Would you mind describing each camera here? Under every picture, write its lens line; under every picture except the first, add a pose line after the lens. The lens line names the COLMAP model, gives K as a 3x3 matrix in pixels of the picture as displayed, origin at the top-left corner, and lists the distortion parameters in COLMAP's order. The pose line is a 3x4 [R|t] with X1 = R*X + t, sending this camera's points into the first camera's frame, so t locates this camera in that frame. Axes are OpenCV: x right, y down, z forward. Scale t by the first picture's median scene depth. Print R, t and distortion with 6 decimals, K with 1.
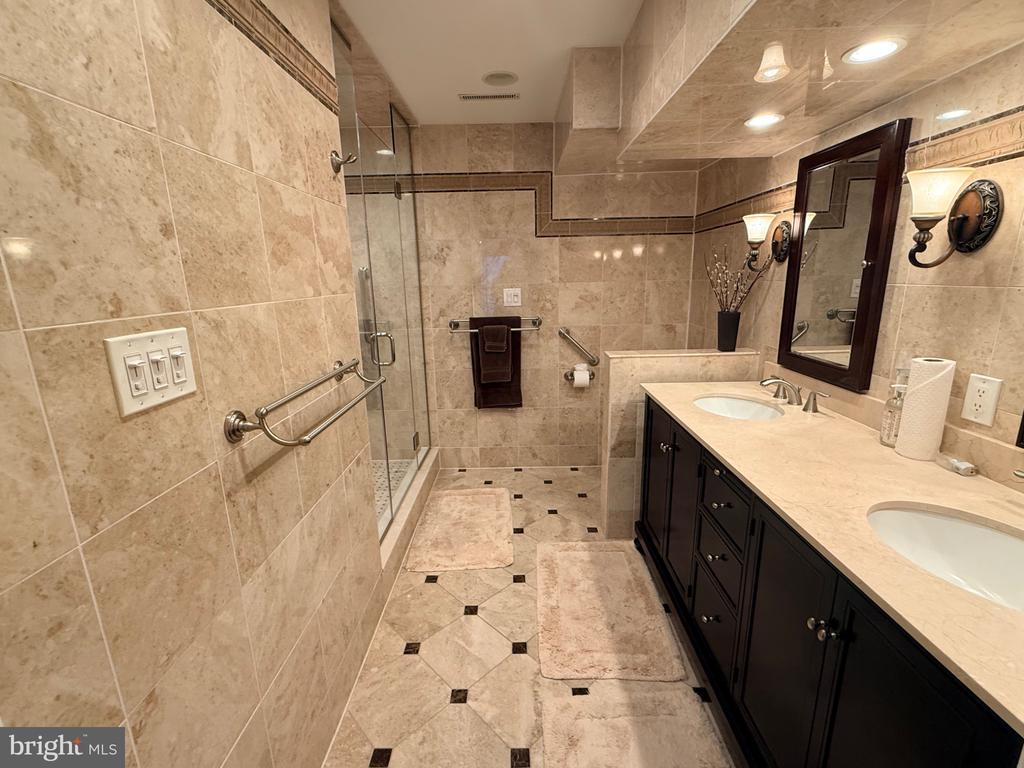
lens RADIAL K [[459.0, 0, 512.3], [0, 459.0, 383.7], [0, 0, 1]] dist [-0.001265, -0.000218]
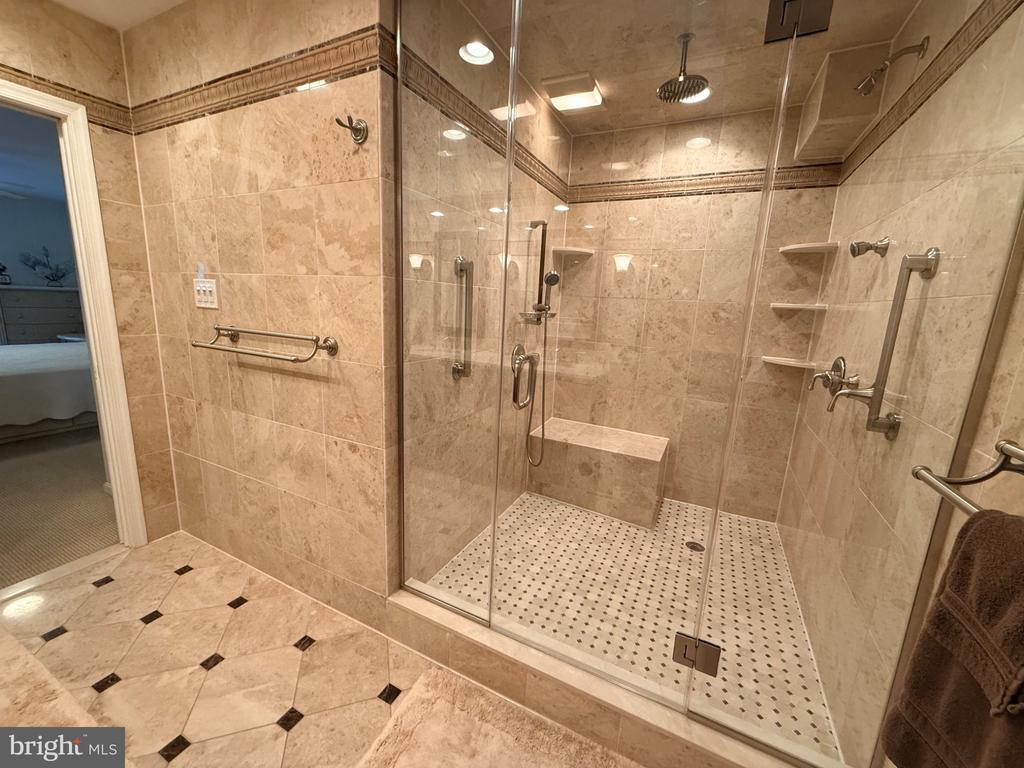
lens RADIAL K [[407.8, 0, 507.7], [0, 407.8, 383.1], [0, 0, 1]] dist [-0.000150, -0.000026]
pose [[-0.441747, 0.173877, -0.880129, 0.156366], [-0.242794, 0.921259, 0.303864, -0.180103], [0.863662, 0.347920, -0.364747, 0.921393]]
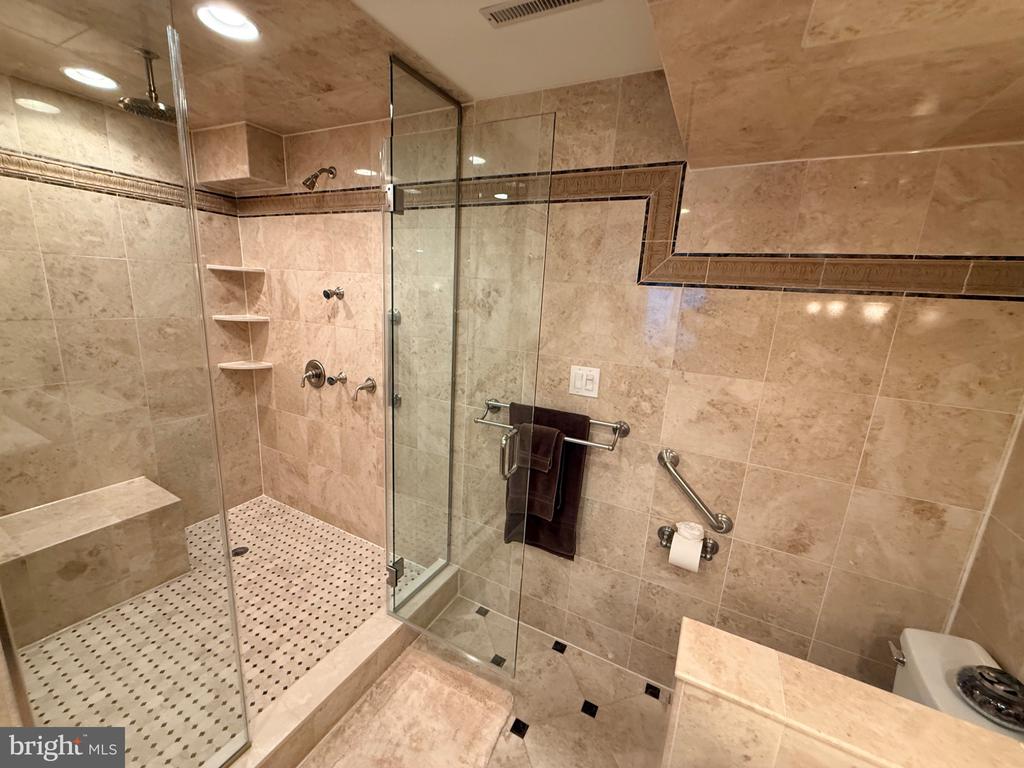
lens RADIAL K [[407.8, 0, 508.6], [0, 407.8, 382.6], [0, 0, 1]] dist [-0.000150, -0.000026]
pose [[0.886892, 0.169434, -0.429784, 0.152705], [-0.177885, 0.983832, 0.020778, -0.196215], [0.426356, 0.058024, 0.902692, 0.526776]]
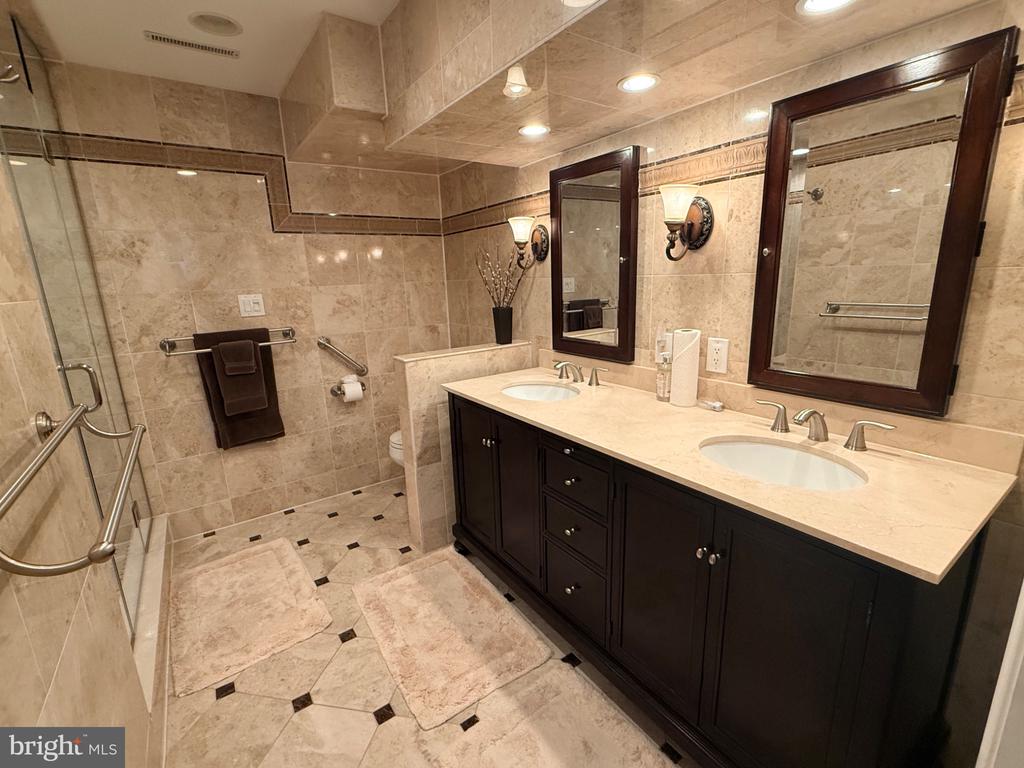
lens RADIAL K [[459.0, 0, 512.6], [0, 459.0, 383.6], [0, 0, 1]] dist [-0.001265, -0.000218]
pose [[0.812342, -0.140760, 0.565939, -0.112832], [0.150492, 0.988163, 0.029761, -0.006347], [-0.563429, 0.060994, 0.823910, 0.086329]]
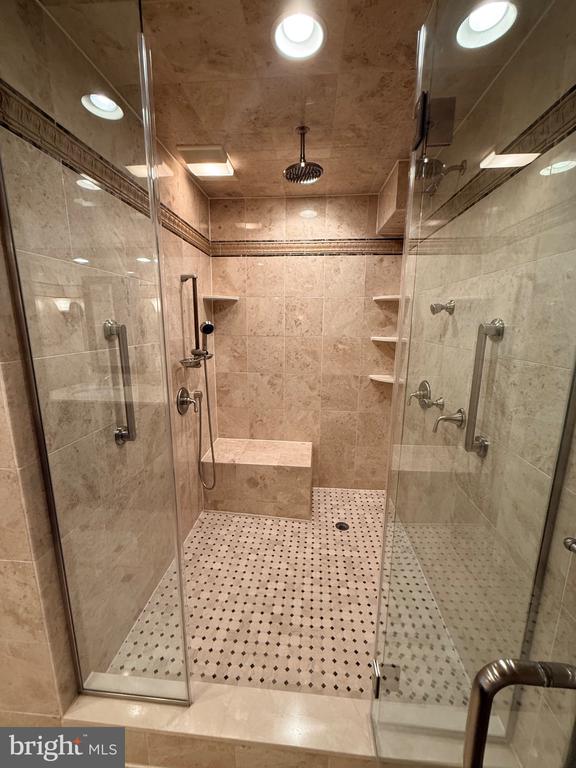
lens RADIAL K [[305.8, 0, 288.7], [0, 305.8, 381.1], [0, 0, 1]] dist [-0.000150, -0.000026]
pose [[-0.072847, 0.209869, -0.975012, 0.048029], [-0.234384, 0.946627, 0.221271, -0.223246], [0.969411, 0.244646, -0.019769, 0.853121]]
